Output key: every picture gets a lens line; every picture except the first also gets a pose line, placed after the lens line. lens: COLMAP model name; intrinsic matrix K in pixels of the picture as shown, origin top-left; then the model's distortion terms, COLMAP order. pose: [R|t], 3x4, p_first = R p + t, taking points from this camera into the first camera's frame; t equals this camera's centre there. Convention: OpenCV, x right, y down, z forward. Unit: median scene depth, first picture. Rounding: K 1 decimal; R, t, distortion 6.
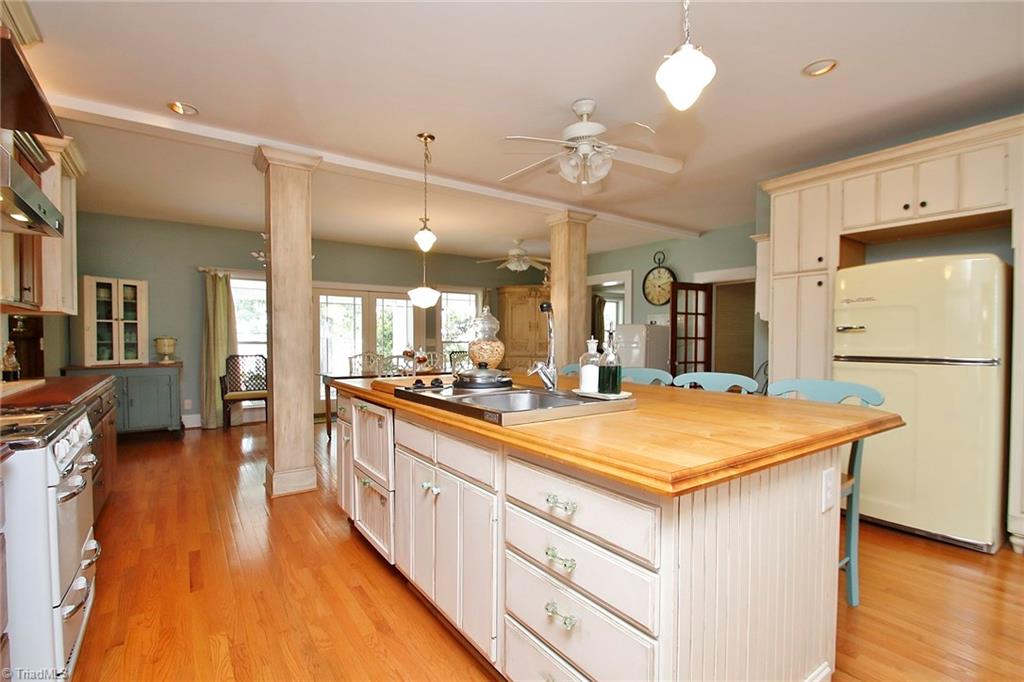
lens RADIAL K [[472.8, 0, 513.3], [0, 472.8, 339.7], [0, 0, 1]] dist [-0.005381, -0.001753]
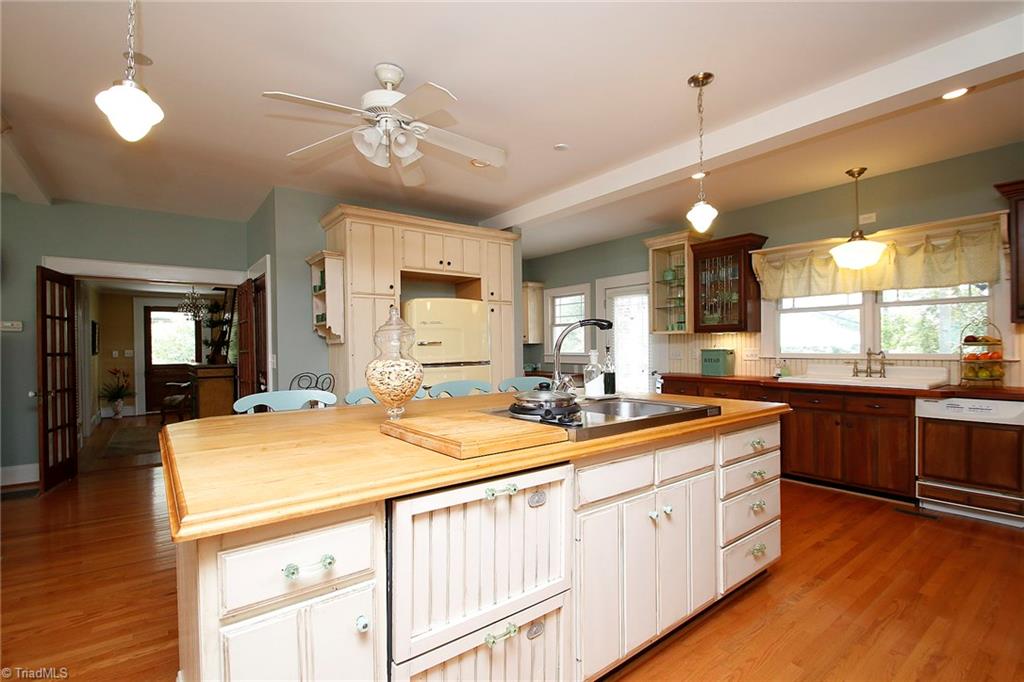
lens RADIAL K [[472.8, 0, 510.4], [0, 472.8, 350.0], [0, 0, 1]] dist [-0.005381, -0.001753]
pose [[-0.027209, -0.010566, 0.999574, -0.649138], [0.015299, 0.999823, 0.010985, -0.014195], [-0.999513, 0.015592, -0.027043, 0.776853]]
